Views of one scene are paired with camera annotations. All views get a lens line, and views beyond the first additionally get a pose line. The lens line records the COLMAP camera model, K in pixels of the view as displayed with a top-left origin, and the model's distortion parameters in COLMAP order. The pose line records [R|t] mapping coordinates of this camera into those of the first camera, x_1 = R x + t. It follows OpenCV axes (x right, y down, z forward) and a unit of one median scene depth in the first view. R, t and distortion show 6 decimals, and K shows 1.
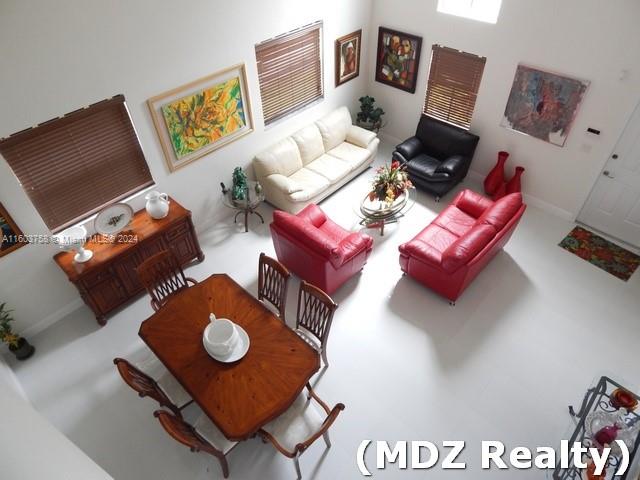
lens RADIAL K [[420.2, 0, 320.6], [0, 420.2, 238.1], [0, 0, 1]] dist [0.011616, -0.018231]
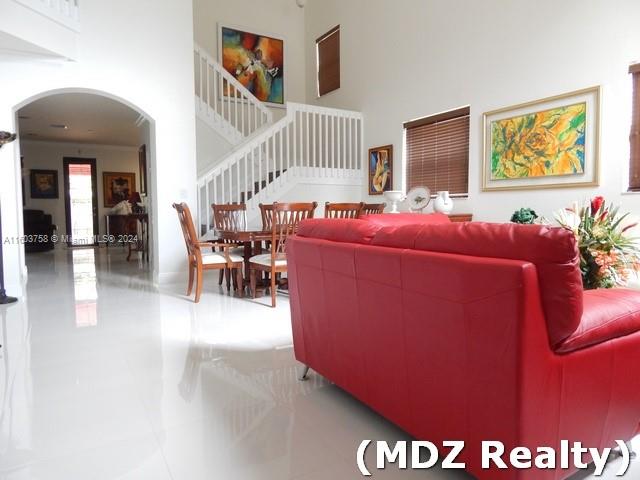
lens RADIAL K [[420.2, 0, 320.4], [0, 420.2, 238.9], [0, 0, 1]] dist [0.011616, -0.018231]
pose [[-0.270038, 0.088704, -0.958755, 0.687456], [-0.667230, 0.700657, 0.252753, -0.070048], [0.694179, 0.707963, -0.130018, 0.904103]]
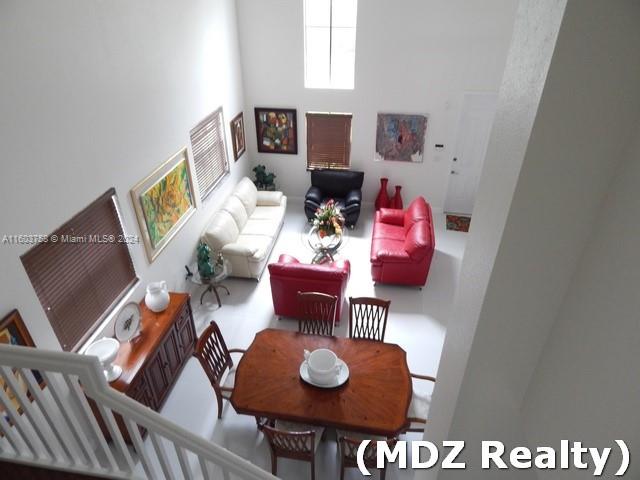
lens RADIAL K [[420.2, 0, 320.4], [0, 420.2, 239.6], [0, 0, 1]] dist [0.011616, -0.018231]
pose [[0.825702, -0.285262, 0.486664, -0.464928], [0.380601, 0.918484, -0.107373, 0.039560], [-0.416364, 0.273883, 0.866965, 0.005920]]
